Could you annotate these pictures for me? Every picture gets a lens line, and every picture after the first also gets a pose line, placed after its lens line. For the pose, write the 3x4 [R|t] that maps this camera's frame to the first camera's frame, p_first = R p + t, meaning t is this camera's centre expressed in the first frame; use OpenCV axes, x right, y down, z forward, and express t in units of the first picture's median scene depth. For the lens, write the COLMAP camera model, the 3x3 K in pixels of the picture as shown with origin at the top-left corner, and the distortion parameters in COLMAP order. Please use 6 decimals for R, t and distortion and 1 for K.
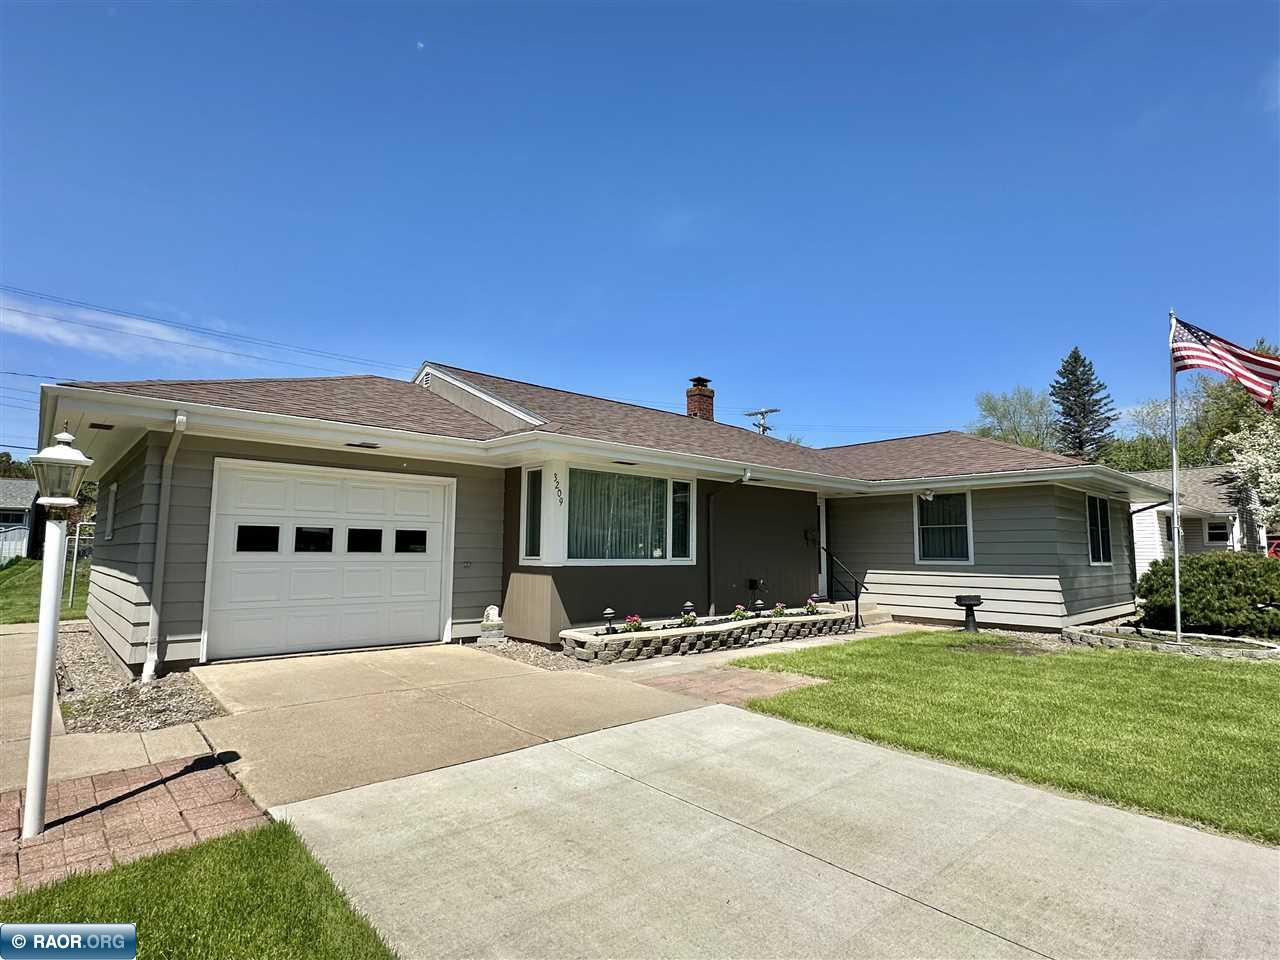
lens RADIAL K [[685.6, 0, 640.0], [0, 685.6, 480.0], [0, 0, 1]] dist [0.002463, 0.000458]
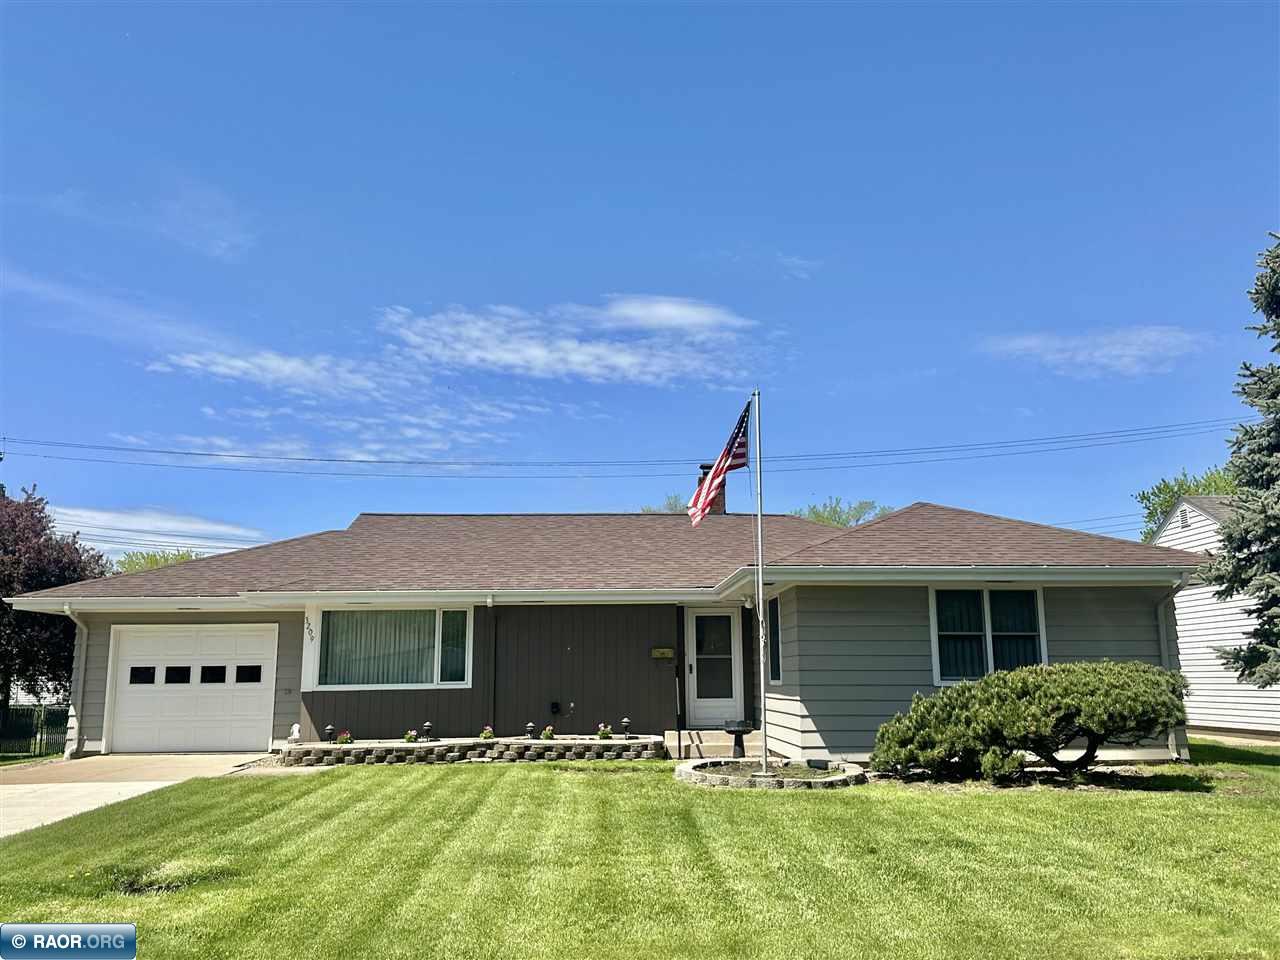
lens RADIAL K [[1114.5, 0, 640.0], [0, 1114.5, 480.0], [0, 0, 1]] dist [0.134925, -0.261315]
pose [[0.768344, -0.126671, -0.627377, 1.418188], [0.083743, 0.991689, -0.097669, -0.004801], [0.634535, 0.022505, 0.772567, -0.186693]]
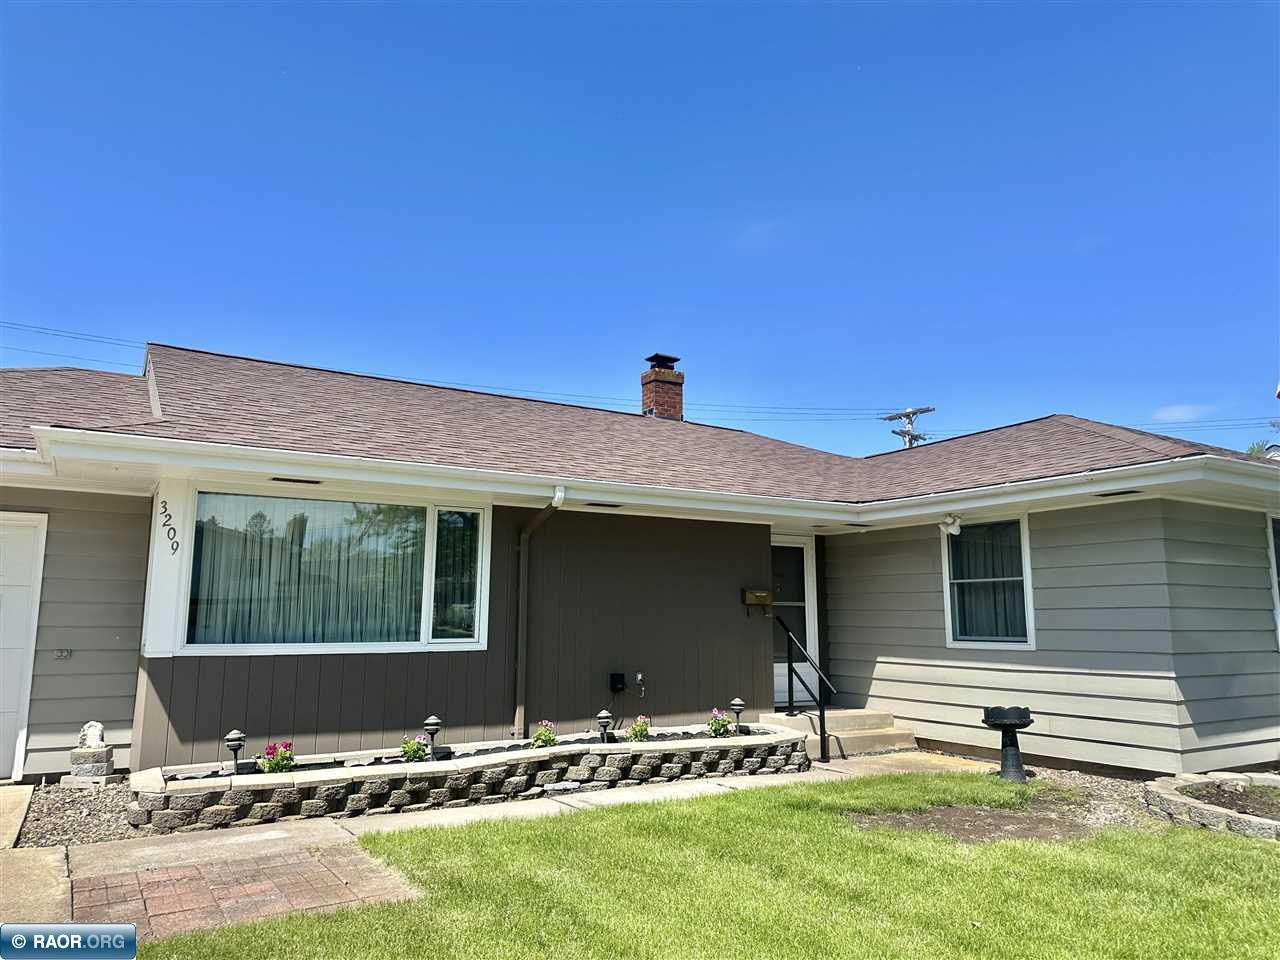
lens RADIAL K [[909.8, 0, 640.0], [0, 909.8, 480.0], [0, 0, 1]] dist [0.025635, -0.004316]
pose [[0.980577, -0.034672, -0.193047, 0.370997], [0.025727, 0.998484, -0.048654, 0.017846], [0.194441, 0.042742, 0.979983, 0.243716]]
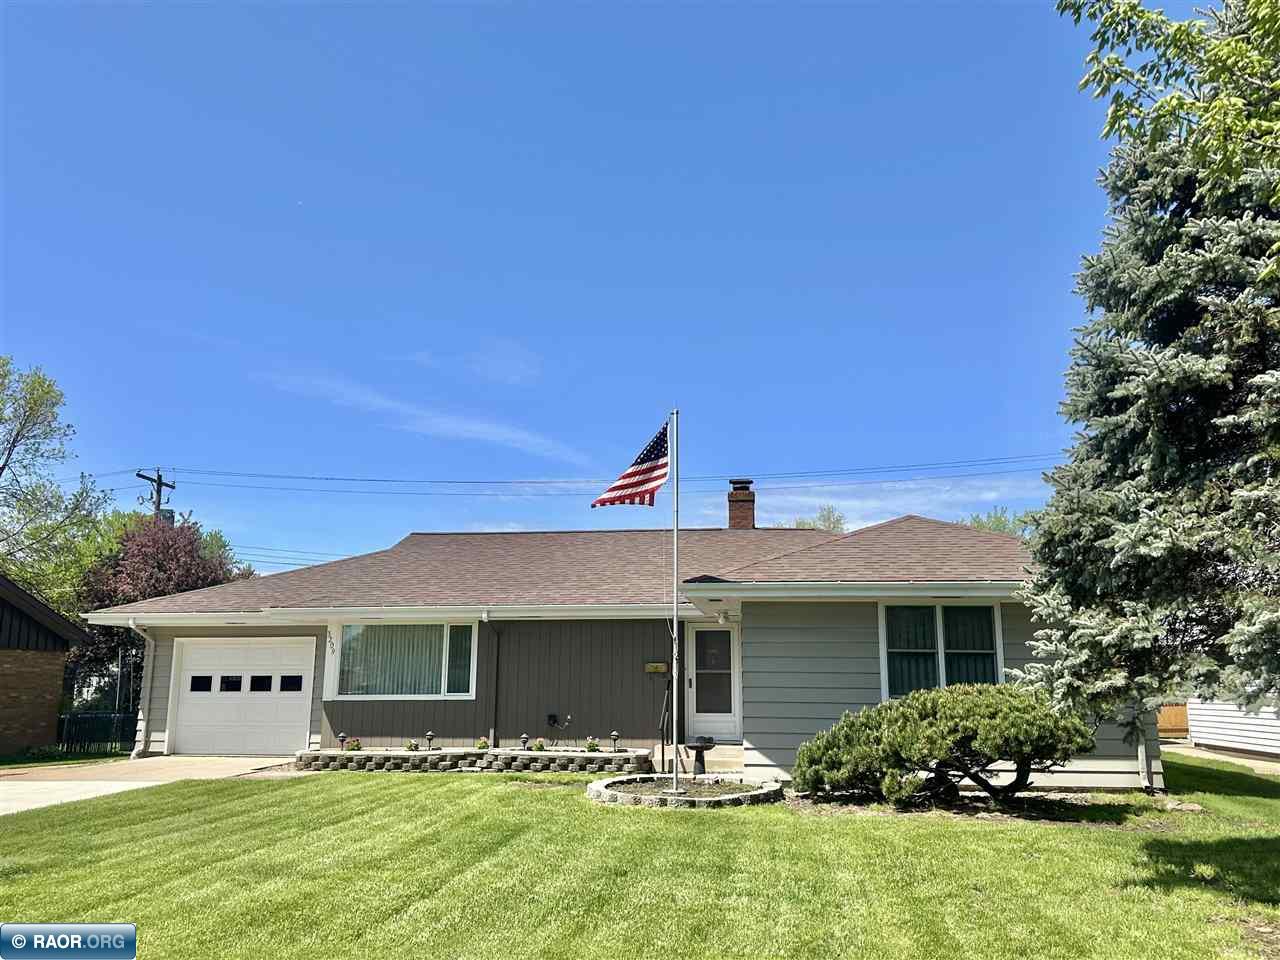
lens RADIAL K [[1079.9, 0, 640.0], [0, 1079.9, 480.0], [0, 0, 1]] dist [0.138852, -0.293443]
pose [[0.639689, -0.150818, -0.753692, 1.642746], [0.084963, 0.988426, -0.125678, 0.015687], [0.763924, 0.016359, 0.645099, 0.057951]]
